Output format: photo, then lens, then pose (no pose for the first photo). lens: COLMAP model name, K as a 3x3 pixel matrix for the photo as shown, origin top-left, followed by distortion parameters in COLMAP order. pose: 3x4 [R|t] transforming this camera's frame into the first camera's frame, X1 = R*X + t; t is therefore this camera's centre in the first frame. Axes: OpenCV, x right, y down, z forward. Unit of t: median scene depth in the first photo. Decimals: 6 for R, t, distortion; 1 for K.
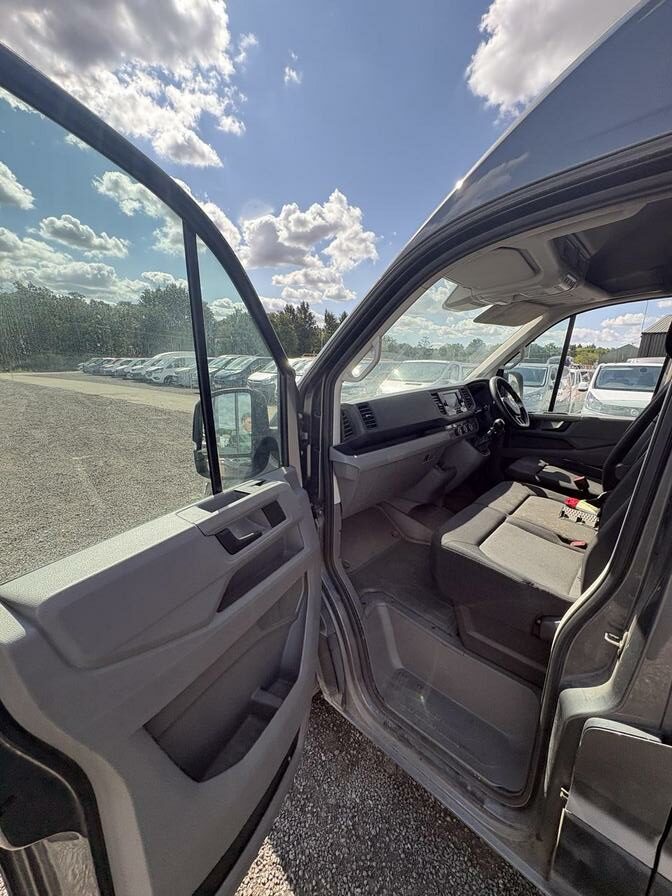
lens RADIAL K [[360.6, 0, 333.8], [0, 360.6, 448.2], [0, 0, 1]] dist [0.003529, 0.001018]
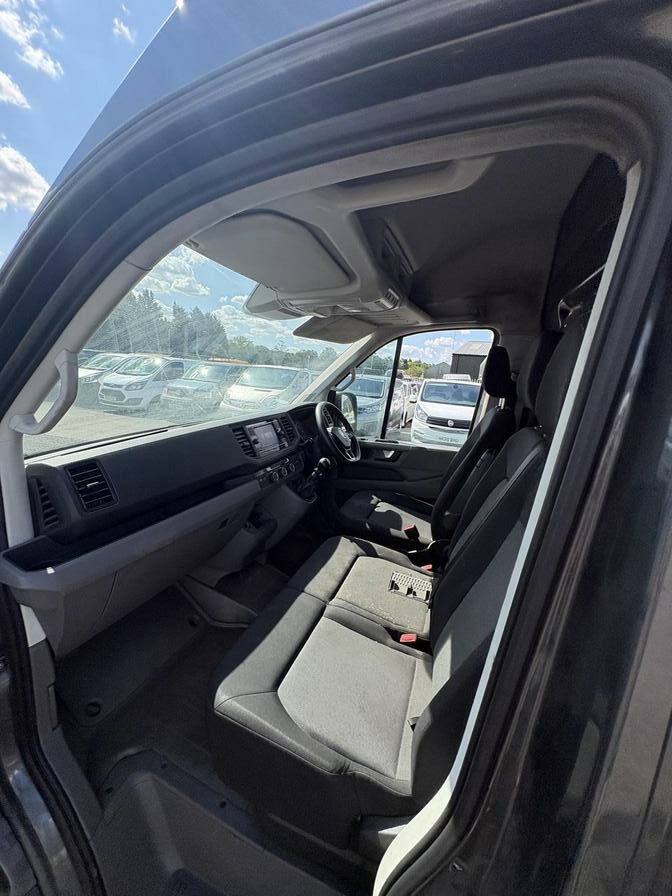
lens RADIAL K [[360.6, 0, 333.8], [0, 360.6, 448.2], [0, 0, 1]] dist [0.003529, 0.001018]
pose [[0.927347, -0.024068, 0.373429, 0.167825], [0.026477, 0.999649, -0.001320, -0.095885], [-0.373266, 0.011111, 0.927658, 0.229004]]
